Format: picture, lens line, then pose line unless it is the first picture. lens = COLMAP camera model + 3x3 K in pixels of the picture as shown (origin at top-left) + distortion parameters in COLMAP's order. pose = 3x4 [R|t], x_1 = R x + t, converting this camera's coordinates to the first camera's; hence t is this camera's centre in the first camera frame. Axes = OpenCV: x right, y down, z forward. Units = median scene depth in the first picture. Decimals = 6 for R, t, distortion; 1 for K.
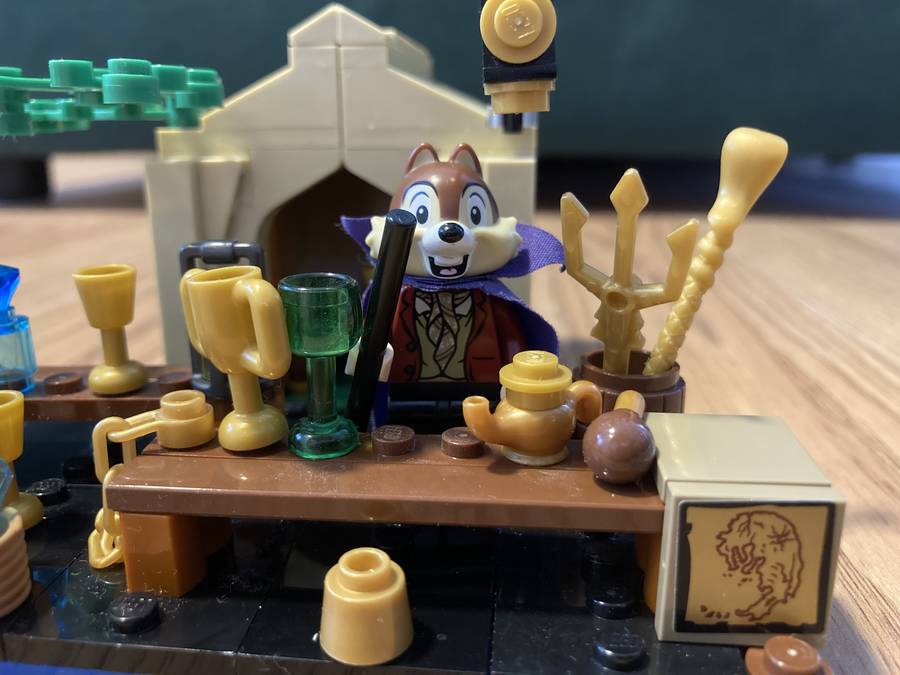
lens RADIAL K [[797.4, 0, 445.0], [0, 797.4, 329.3], [0, 0, 1]] dist [-0.023839, 0.016028]
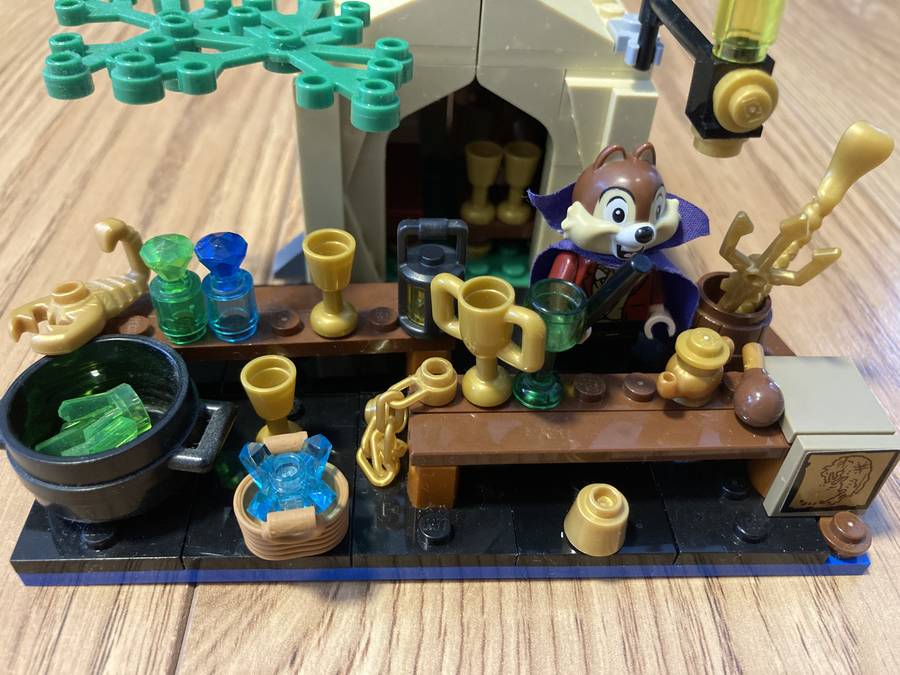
lens RADIAL K [[797.4, 0, 452.9], [0, 797.4, 330.8], [0, 0, 1]] dist [-0.023839, 0.016028]
pose [[0.985418, -0.050873, 0.162365, -0.549275], [-0.024118, 0.902856, 0.429266, -0.566014], [-0.168430, -0.426922, 0.888464, -0.139197]]
